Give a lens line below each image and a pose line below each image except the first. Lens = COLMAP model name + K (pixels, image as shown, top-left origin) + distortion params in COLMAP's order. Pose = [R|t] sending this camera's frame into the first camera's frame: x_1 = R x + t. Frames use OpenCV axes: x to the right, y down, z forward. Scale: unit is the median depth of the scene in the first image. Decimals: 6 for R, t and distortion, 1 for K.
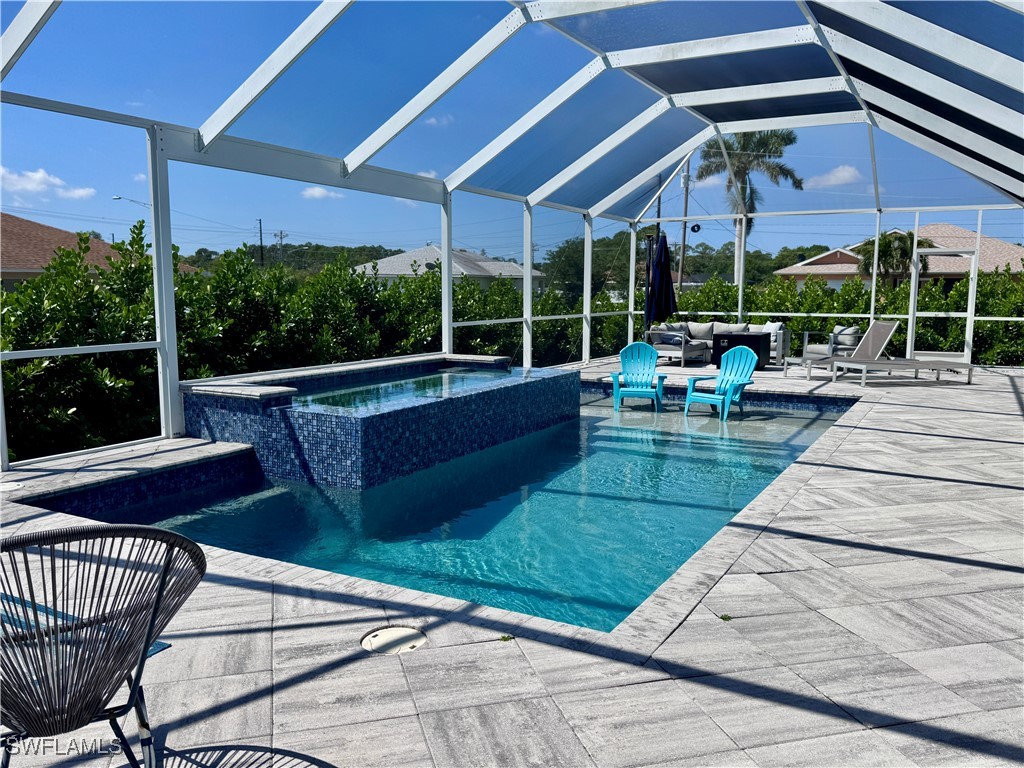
lens RADIAL K [[815.0, 0, 512.0], [0, 815.0, 384.0], [0, 0, 1]] dist [0.197554, -0.390720]
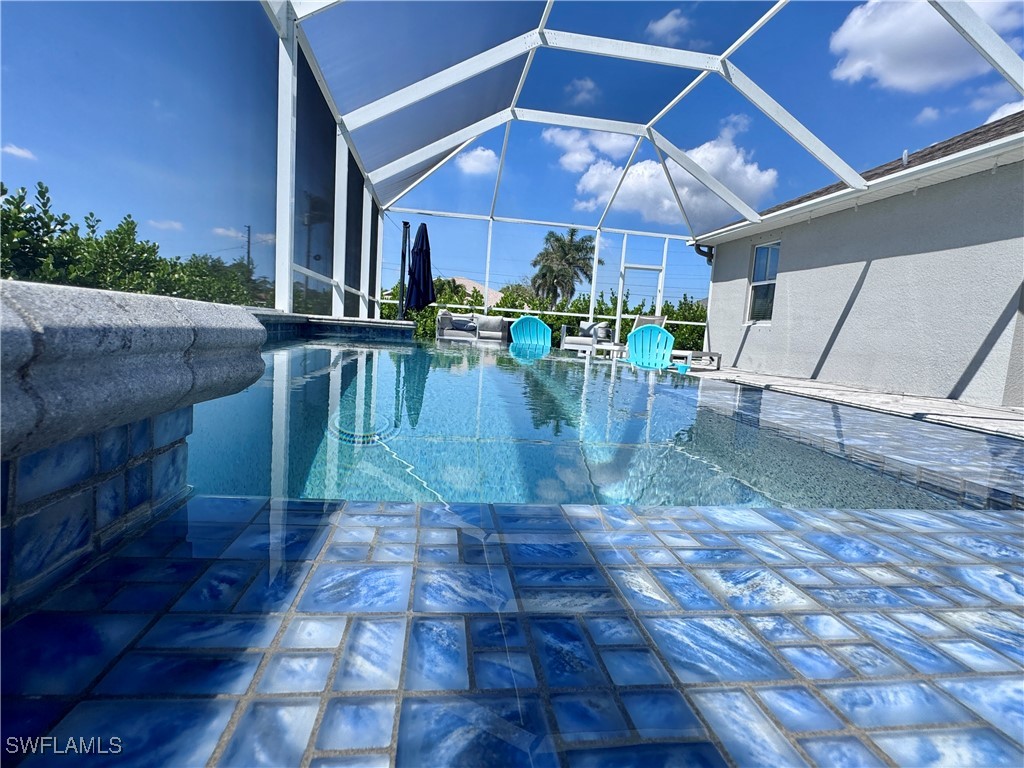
lens RADIAL K [[530.1, 0, 512.0], [0, 530.1, 384.0], [0, 0, 1]] dist [-0.002263, 0.000212]
pose [[0.797943, -0.015572, 0.602532, -0.263049], [0.008285, 0.999855, 0.014868, 0.011375], [-0.602676, -0.006872, 0.797956, 0.923011]]
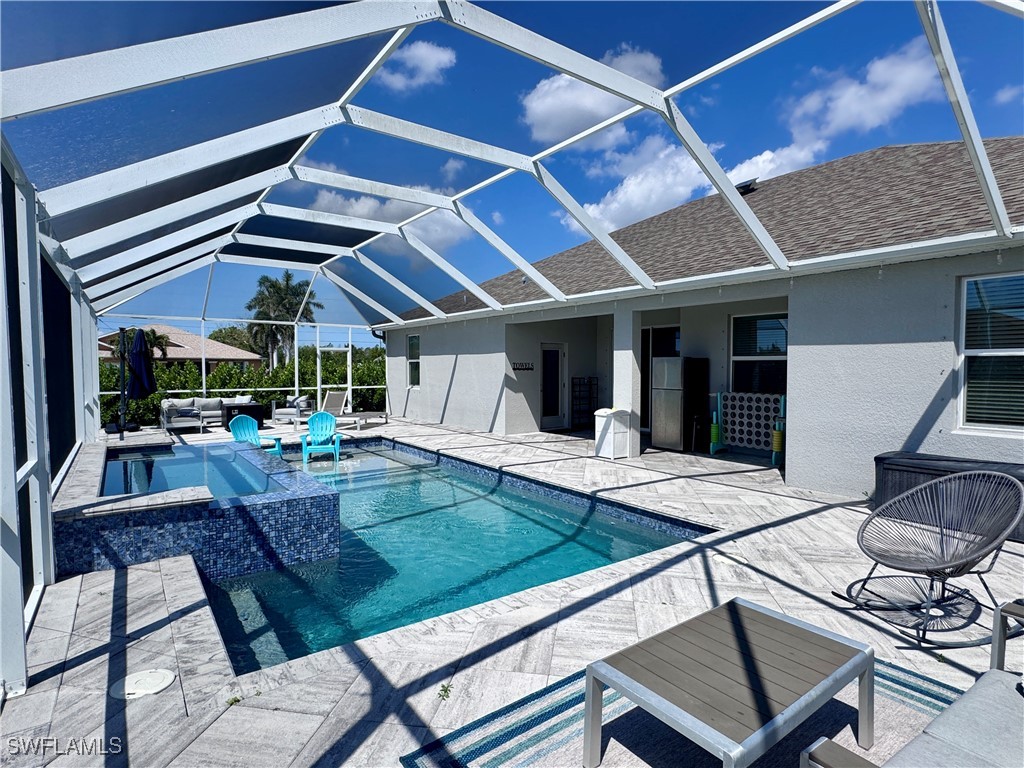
lens RADIAL K [[540.2, 0, 512.3], [0, 540.2, 387.0], [0, 0, 1]] dist [-0.002506, 0.000482]
pose [[0.428919, -0.040453, 0.902437, -0.661102], [0.109381, 0.993972, -0.007431, -0.065146], [-0.896696, 0.101897, 0.430758, 0.378554]]
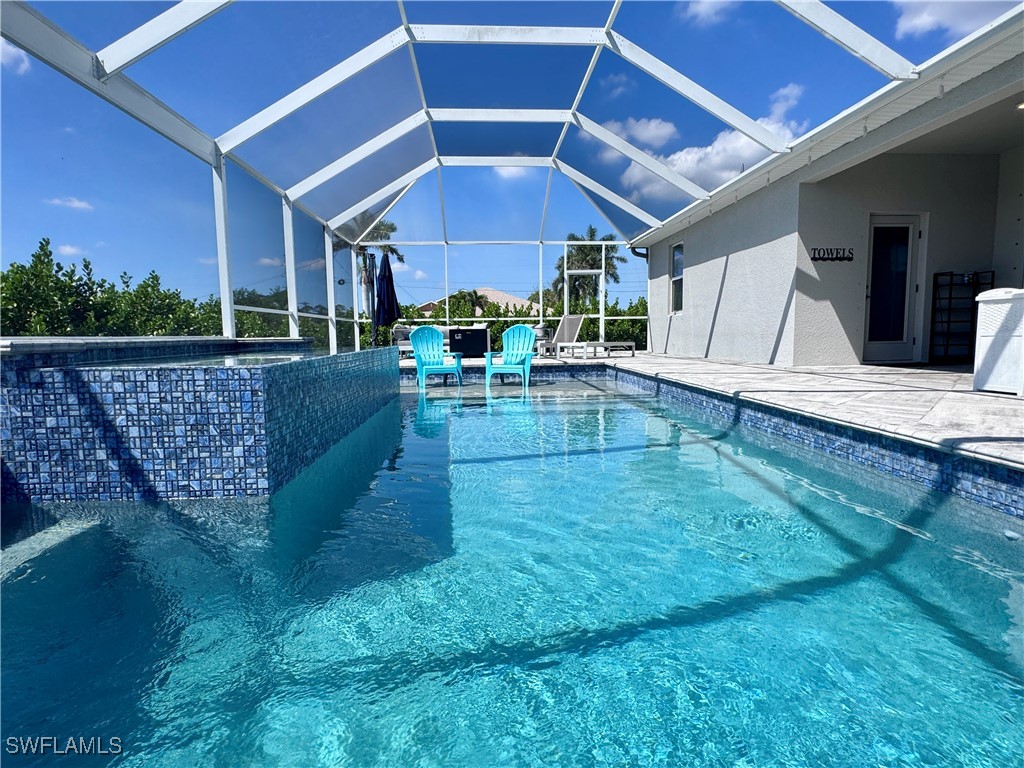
lens RADIAL K [[550.3, 0, 511.0], [0, 550.3, 386.0], [0, 0, 1]] dist [-0.002449, 0.000710]
pose [[0.847331, -0.066765, 0.526852, -0.207689], [0.080198, 0.996775, -0.002665, 0.059608], [-0.524975, 0.044511, 0.849953, 0.513556]]
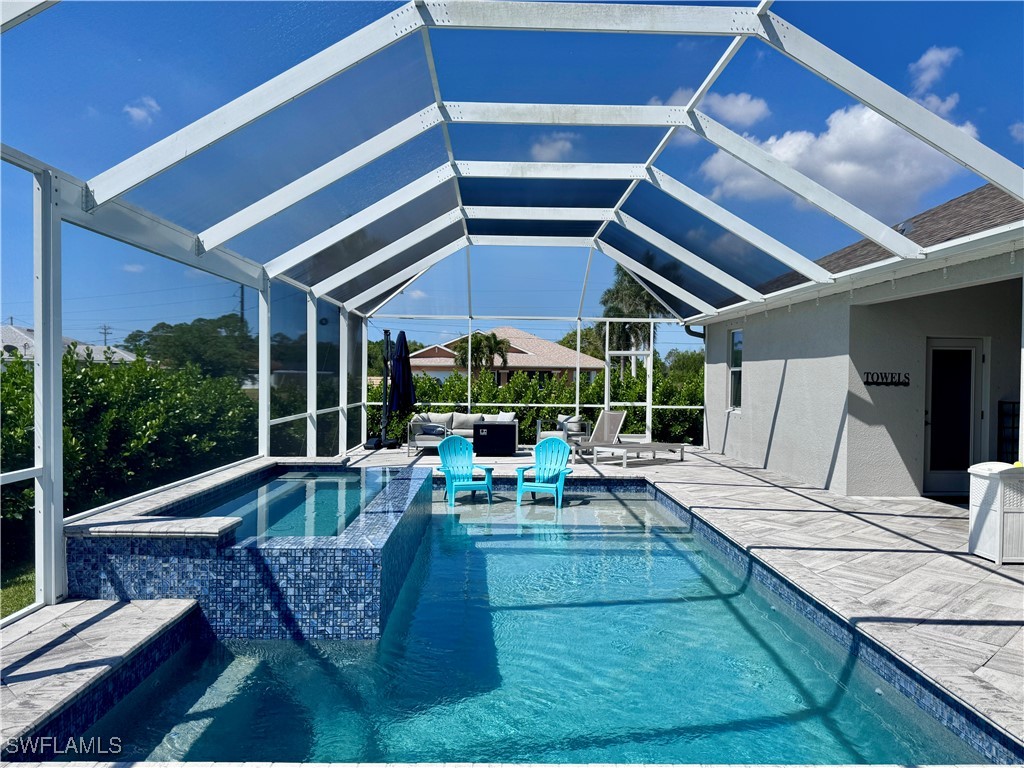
lens RADIAL K [[756.6, 0, 511.4], [0, 756.6, 388.1], [0, 0, 1]] dist [0.099051, -0.149498]
pose [[0.865701, -0.002387, 0.500555, -0.392949], [0.051467, 0.995113, -0.084265, -0.041379], [-0.497908, 0.098711, 0.861594, 0.227151]]
